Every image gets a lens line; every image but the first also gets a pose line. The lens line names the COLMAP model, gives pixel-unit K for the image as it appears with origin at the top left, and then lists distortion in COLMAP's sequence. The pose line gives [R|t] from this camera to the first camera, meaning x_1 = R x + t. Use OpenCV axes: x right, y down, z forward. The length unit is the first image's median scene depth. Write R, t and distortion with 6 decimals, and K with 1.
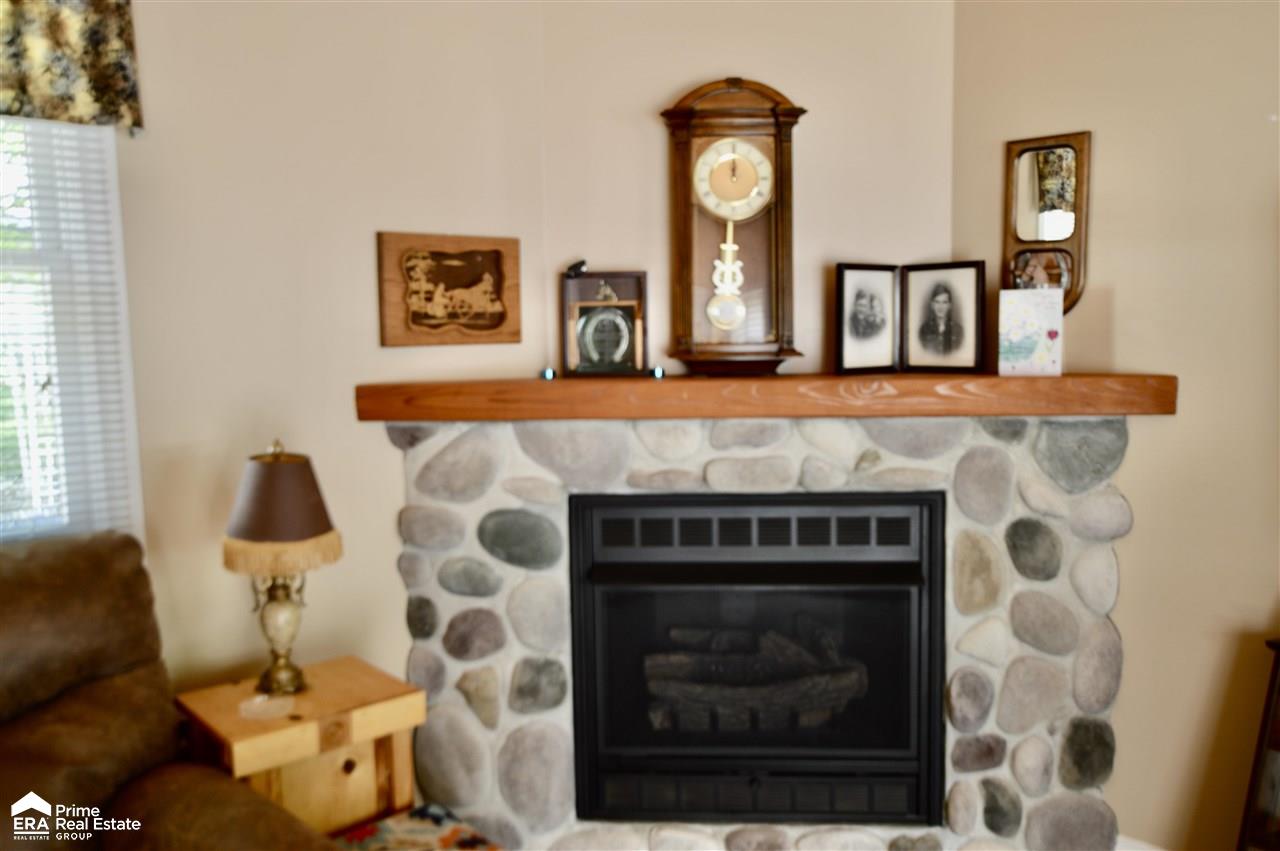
lens RADIAL K [[1113.8, 0, 642.1], [0, 1113.8, 431.3], [0, 0, 1]] dist [0.008179, 0.001977]
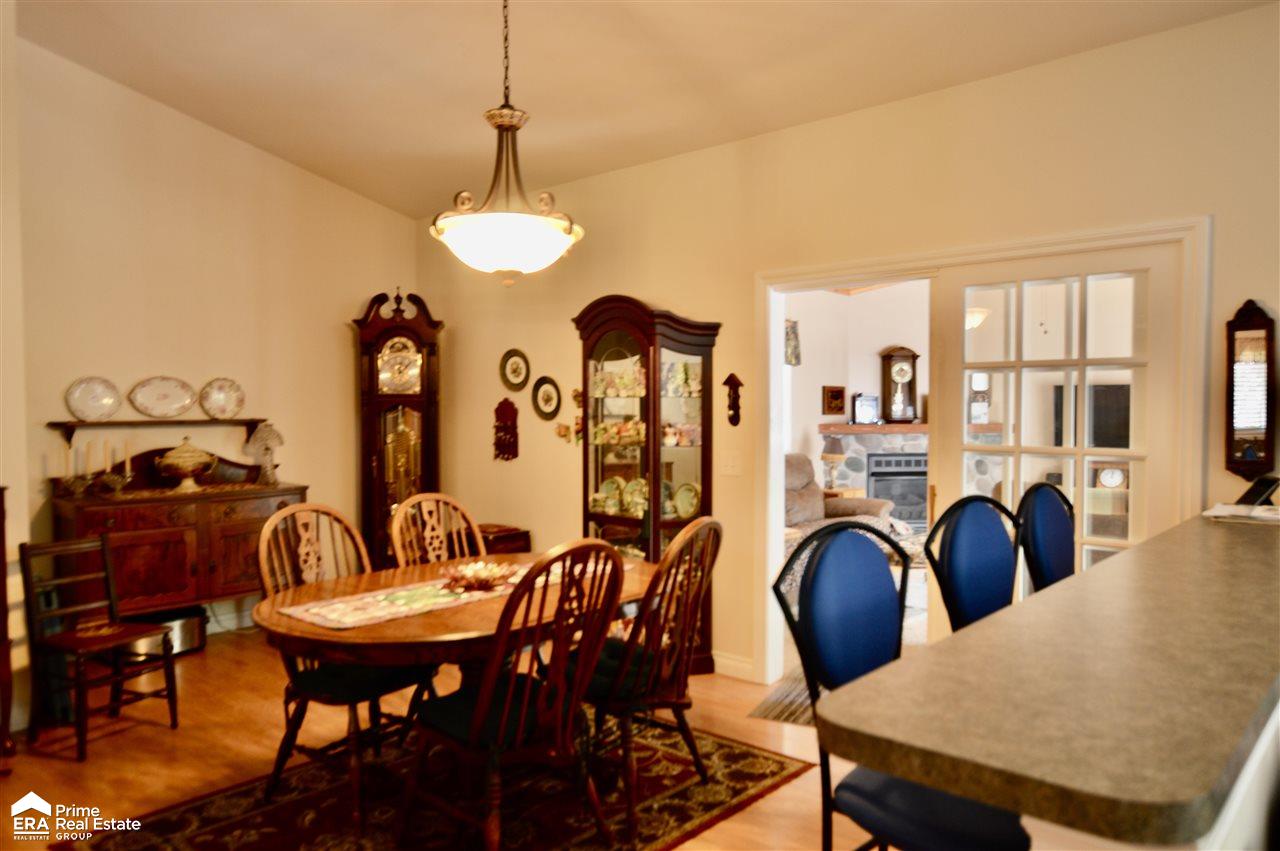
lens RADIAL K [[876.8, 0, 637.3], [0, 876.8, 420.7], [0, 0, 1]] dist [0.004895, 0.000398]
pose [[0.993196, 0.011010, 0.115932, -1.224164], [-0.001347, 0.996540, -0.083106, 0.199495], [-0.116446, 0.082385, 0.989774, -1.958897]]
